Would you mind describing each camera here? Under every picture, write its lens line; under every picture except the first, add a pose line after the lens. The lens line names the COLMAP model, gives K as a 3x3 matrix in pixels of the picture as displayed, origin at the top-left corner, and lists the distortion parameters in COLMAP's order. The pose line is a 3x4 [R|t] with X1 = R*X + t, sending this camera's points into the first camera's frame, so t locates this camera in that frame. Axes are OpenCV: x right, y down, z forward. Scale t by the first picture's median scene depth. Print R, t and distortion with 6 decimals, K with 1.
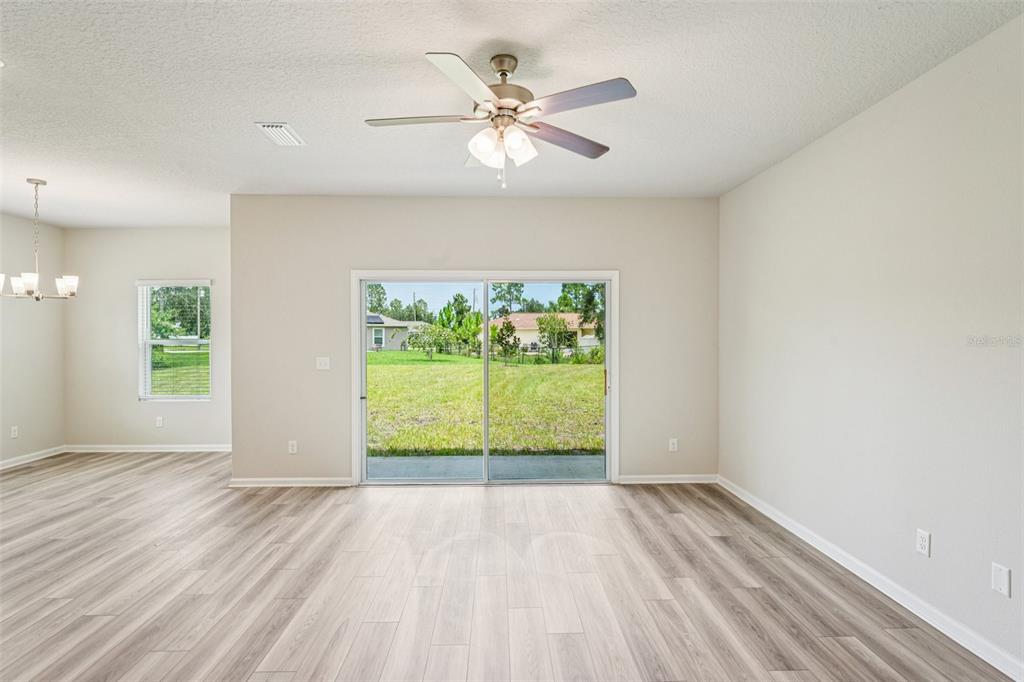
lens RADIAL K [[526.0, 0, 491.3], [0, 526.0, 344.0], [0, 0, 1]] dist [0.002099, 0.000206]
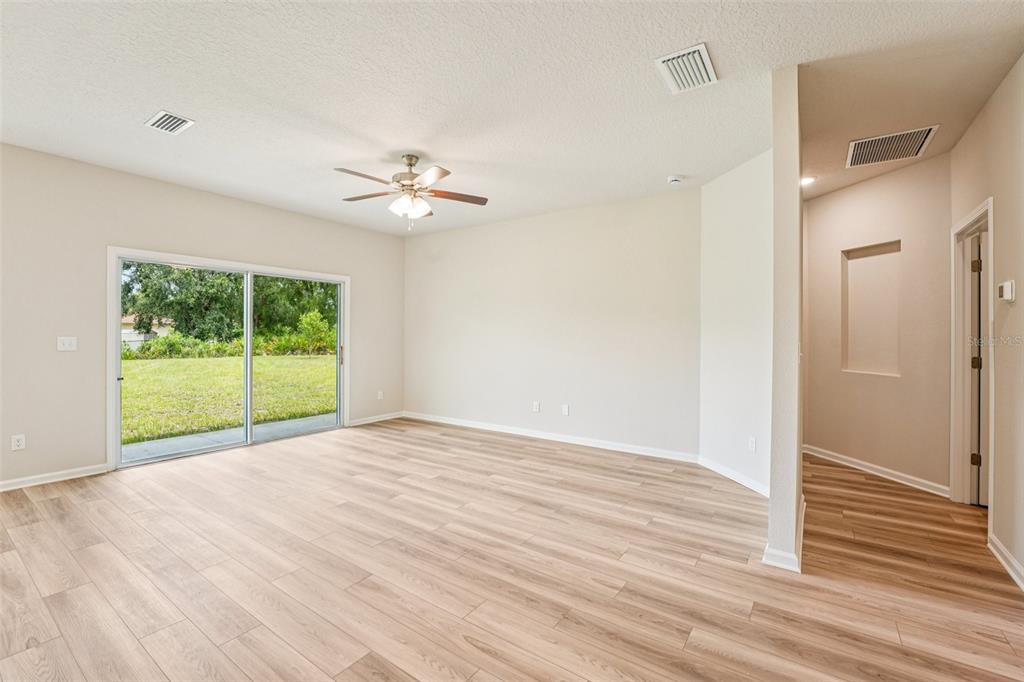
lens RADIAL K [[457.2, 0, 508.2], [0, 457.2, 338.3], [0, 0, 1]] dist [-0.001208, -0.000273]
pose [[0.590130, 0.000043, 0.807308, -0.504941], [0.004640, 0.999983, -0.003445, 0.033613], [-0.807295, 0.005779, 0.590120, -0.076445]]
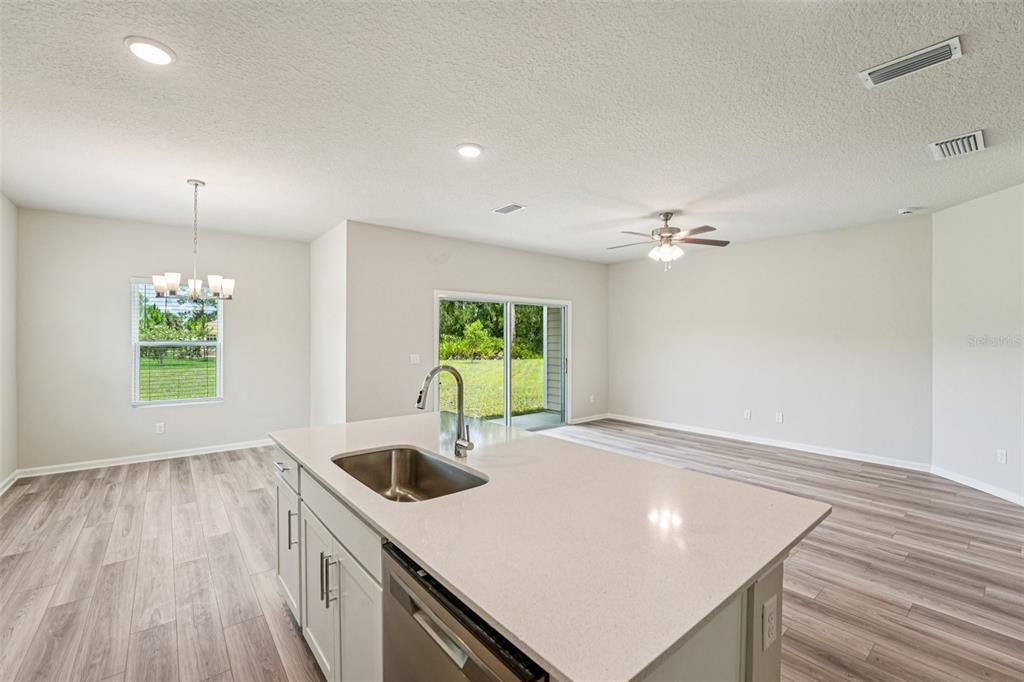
lens RADIAL K [[449.3, 0, 512.0], [0, 449.3, 341.0], [0, 0, 1]] dist [-0.016453, 0.004432]
pose [[0.783287, -0.000309, 0.621660, -0.828858], [0.007278, 0.999936, -0.008674, 0.003423], [-0.621618, 0.011319, 0.783239, -0.033937]]
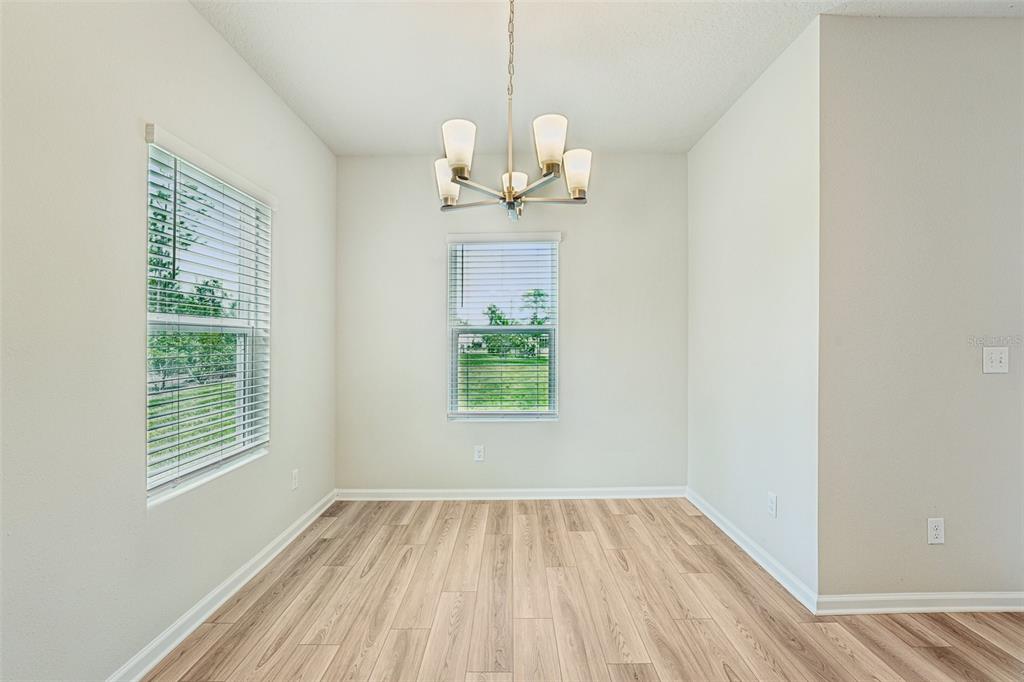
lens RADIAL K [[457.2, 0, 508.2], [0, 457.2, 338.3], [0, 0, 1]] dist [-0.001208, -0.000273]
pose [[0.999998, 0.000318, 0.002192, -0.781051], [-0.000268, 0.999748, -0.022456, 0.026277], [-0.002199, 0.022455, 0.999745, 0.572591]]
